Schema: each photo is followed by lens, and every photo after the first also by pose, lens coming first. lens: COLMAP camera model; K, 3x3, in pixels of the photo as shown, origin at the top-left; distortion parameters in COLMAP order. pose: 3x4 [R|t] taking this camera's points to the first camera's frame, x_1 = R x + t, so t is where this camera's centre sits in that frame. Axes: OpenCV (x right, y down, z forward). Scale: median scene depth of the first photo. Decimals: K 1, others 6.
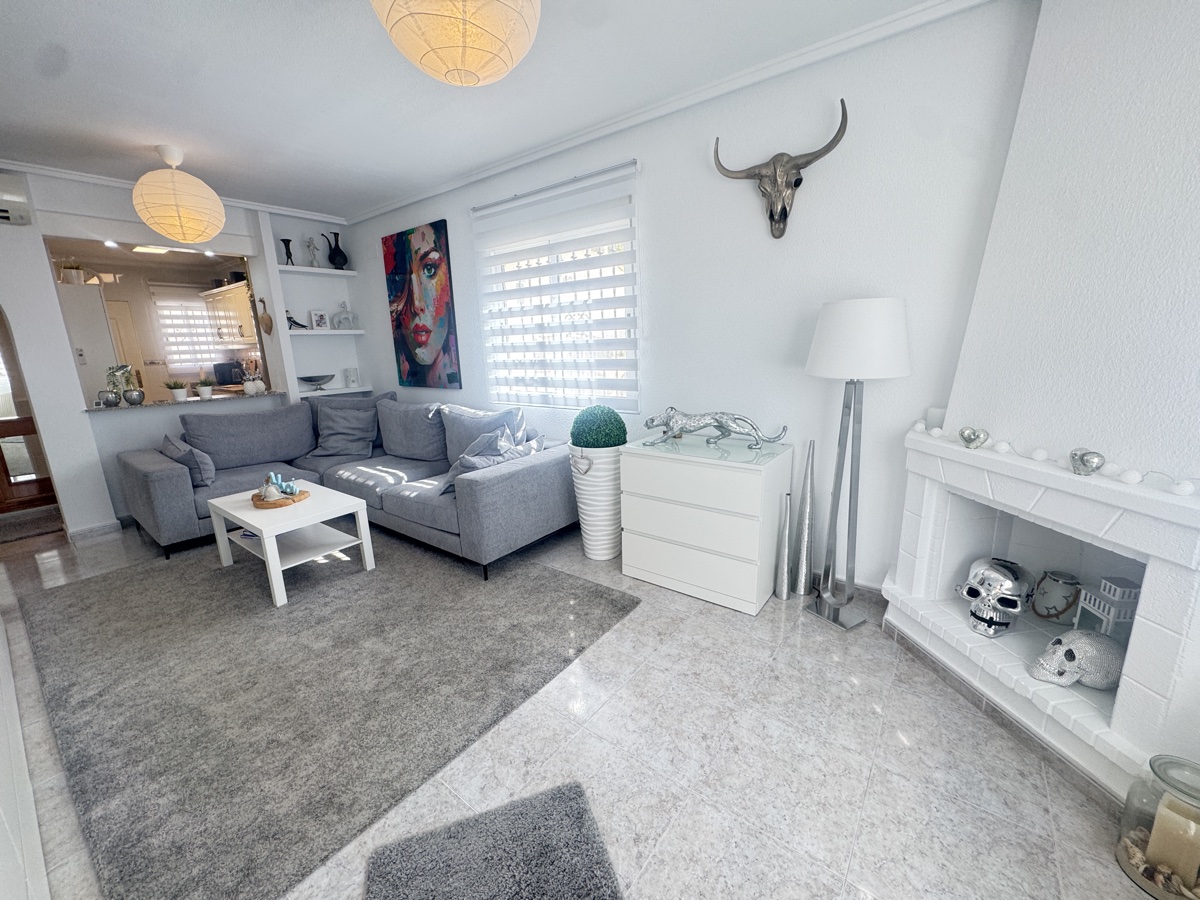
lens RADIAL K [[478.3, 0, 599.2], [0, 478.3, 448.5], [0, 0, 1]] dist [-0.002775, 0.000258]
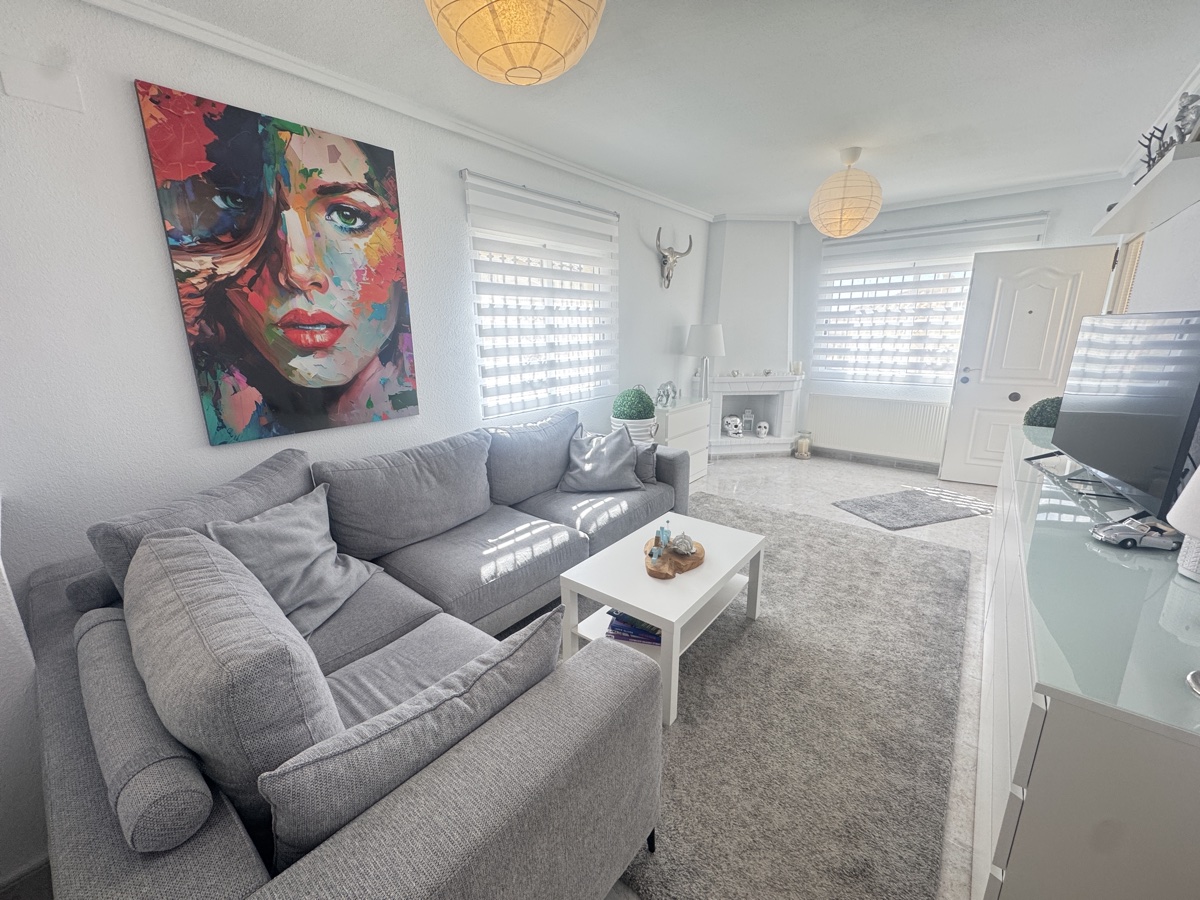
lens RADIAL K [[478.3, 0, 599.2], [0, 478.3, 448.5], [0, 0, 1]] dist [-0.002775, 0.000258]
pose [[0.031359, -0.211808, 0.976808, -1.007614], [0.229702, 0.952658, 0.199197, -0.163785], [-0.972756, 0.218128, 0.078528, 0.757691]]
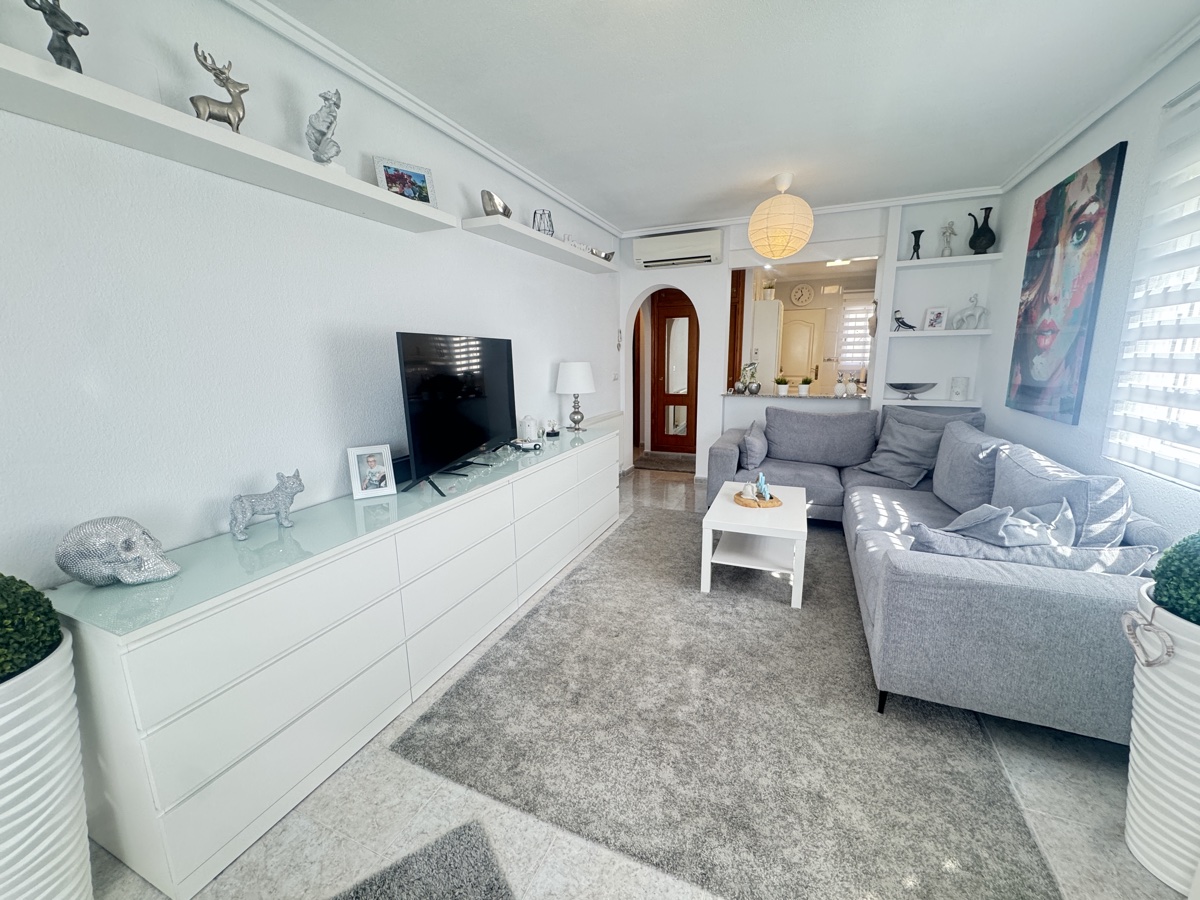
lens RADIAL K [[478.3, 0, 599.2], [0, 478.3, 448.5], [0, 0, 1]] dist [-0.002775, 0.000258]
pose [[0.246871, 0.213187, -0.945307, 0.153085], [-0.205583, 0.964818, 0.163898, -0.075388], [0.946990, 0.153878, 0.282013, 0.273891]]
